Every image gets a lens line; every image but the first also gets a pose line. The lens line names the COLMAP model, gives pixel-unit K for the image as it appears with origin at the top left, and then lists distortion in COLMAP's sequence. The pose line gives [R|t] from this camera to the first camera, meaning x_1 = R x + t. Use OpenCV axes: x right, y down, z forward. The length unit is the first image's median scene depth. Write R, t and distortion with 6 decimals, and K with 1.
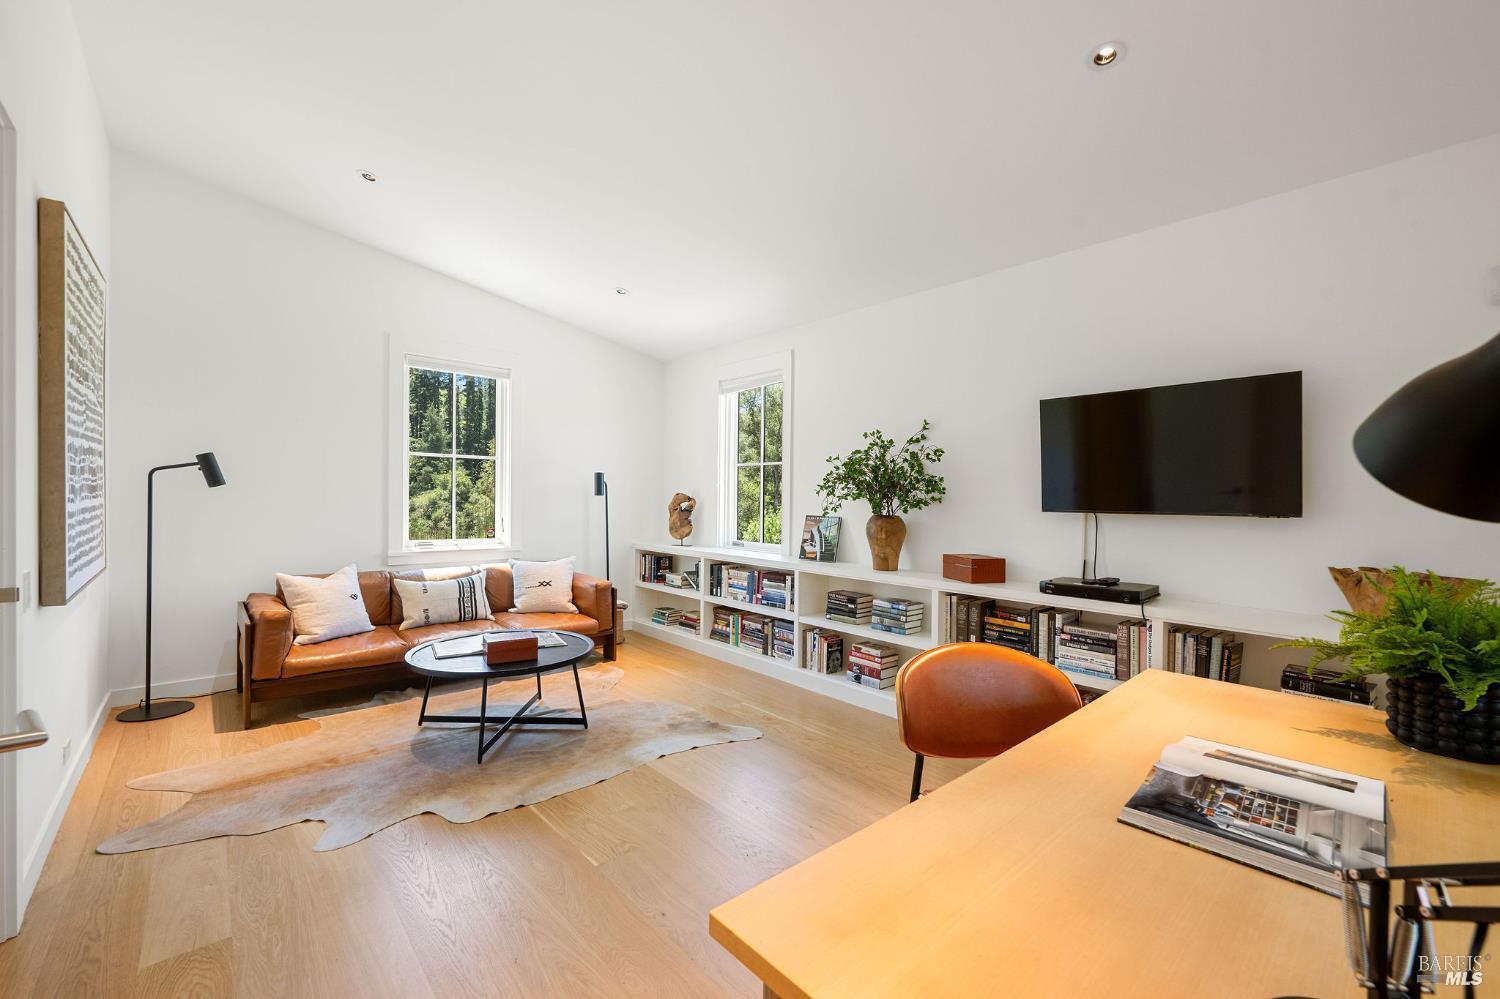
lens RADIAL K [[617.5, 0, 750.0], [0, 617.5, 499.5], [0, 0, 1]] dist [0.000748, 0.000276]
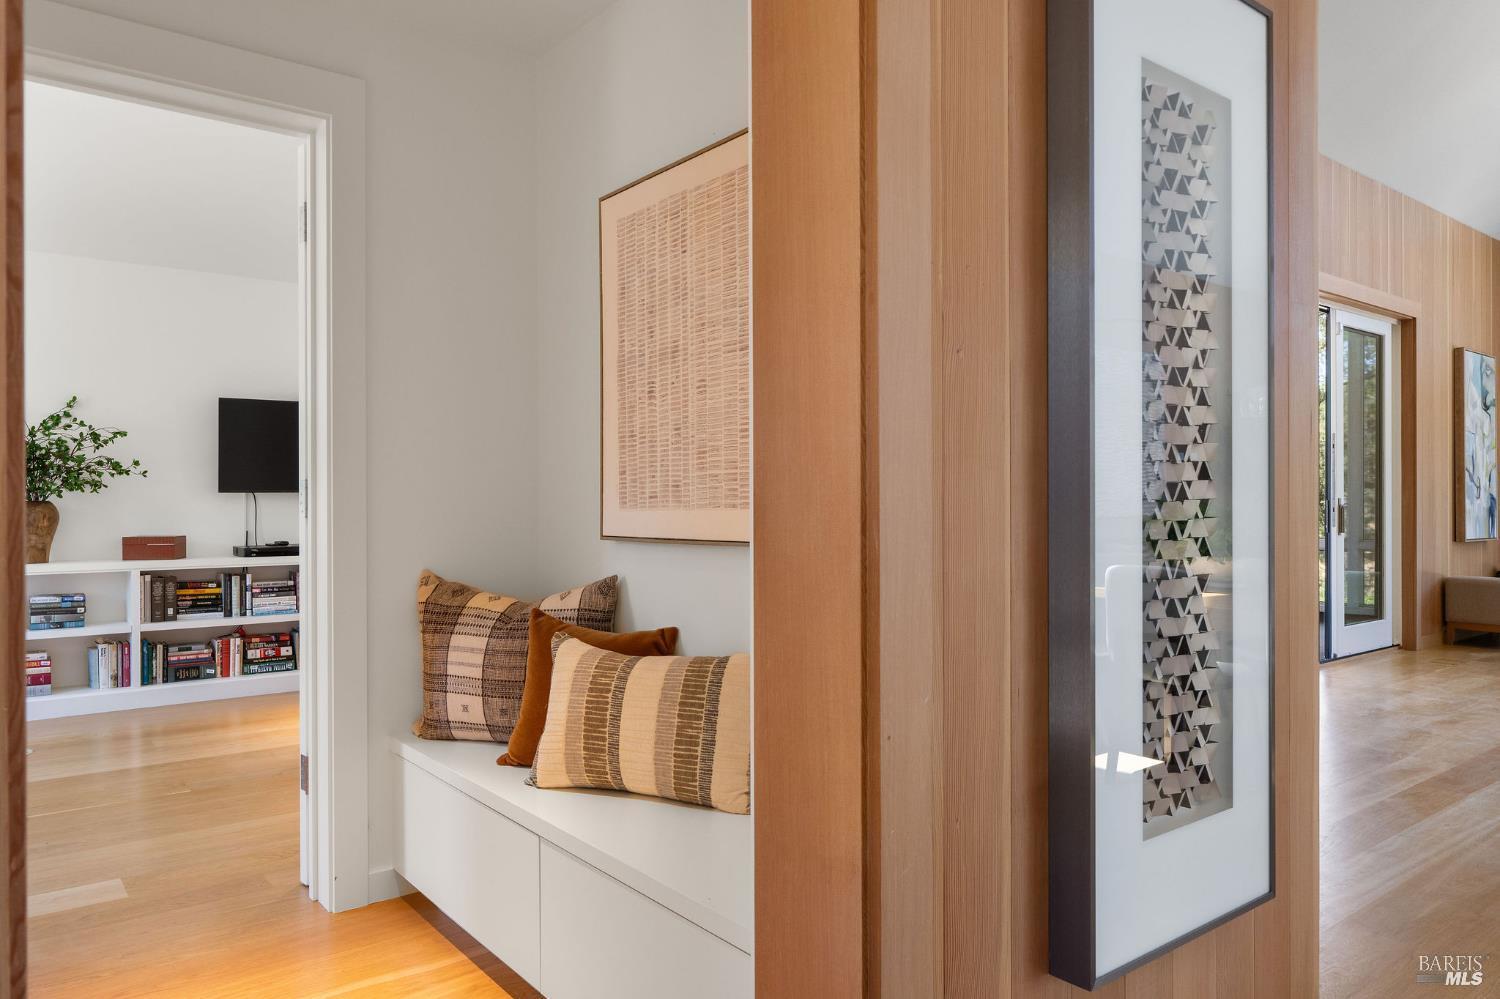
lens RADIAL K [[1010.4, 0, 748.8], [0, 1010.4, 492.7], [0, 0, 1]] dist [-0.024062, 0.000703]
pose [[0.058726, -0.007607, 0.998245, -1.134049], [0.010000, 0.999925, 0.007031, 0.014479], [-0.998224, 0.009570, 0.058798, -0.093971]]
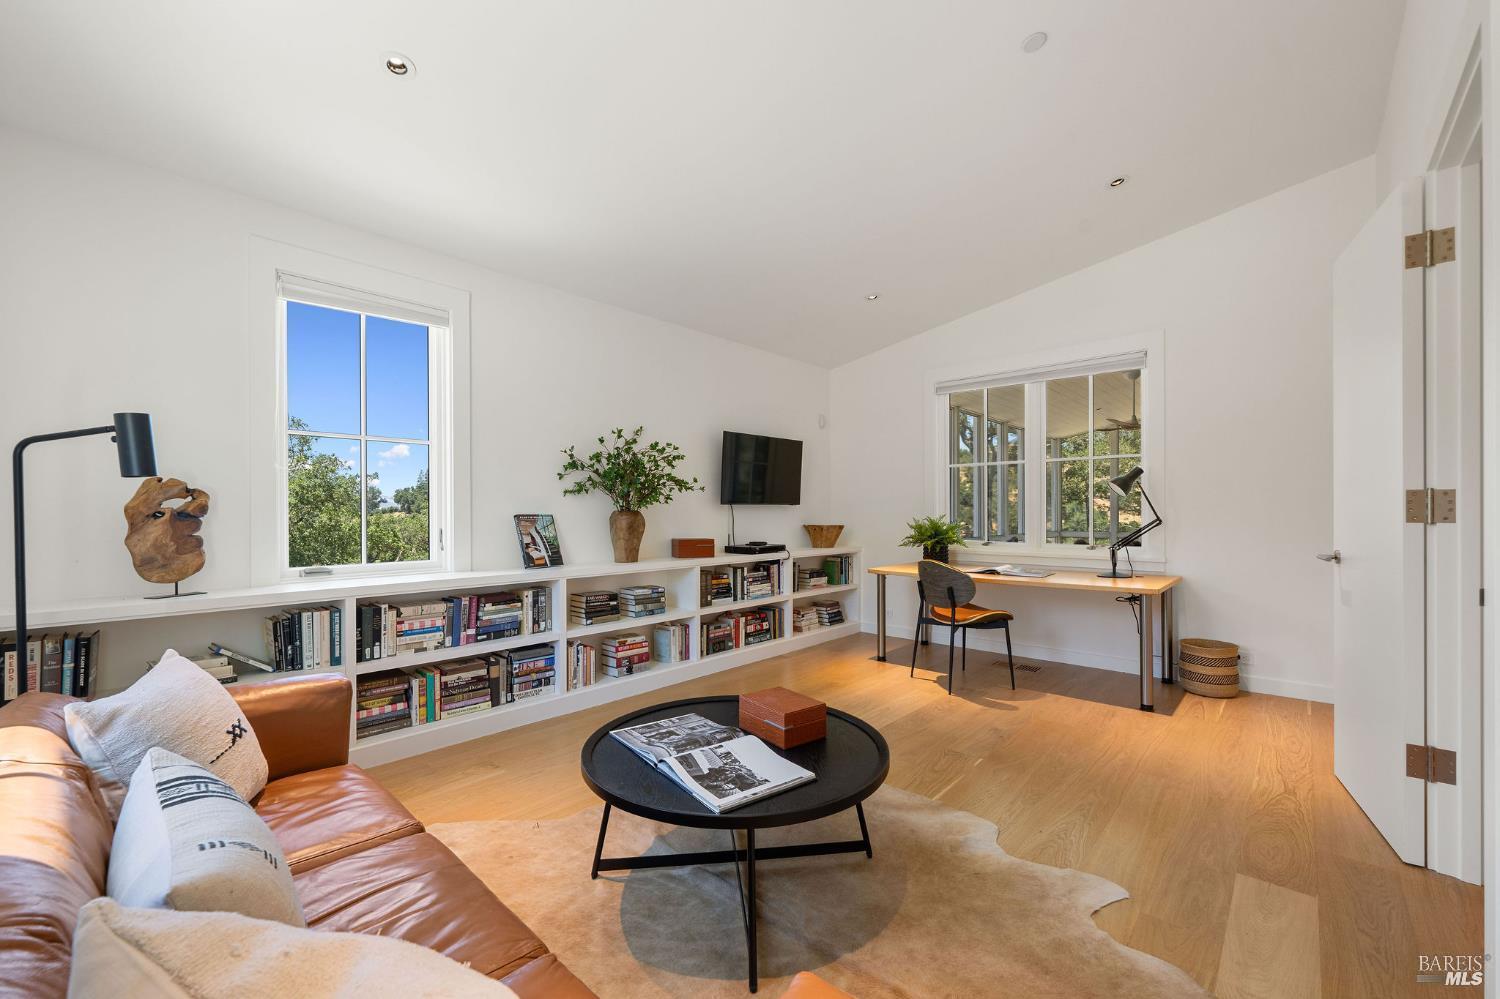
lens RADIAL K [[605.3, 0, 740.4], [0, 605.3, 506.3], [0, 0, 1]] dist [-0.001899, -0.000194]
pose [[-0.092980, -0.007396, 0.995640, -0.836266], [0.003026, 0.999966, 0.007710, 0.011069], [-0.995663, 0.003730, -0.092955, 0.907371]]
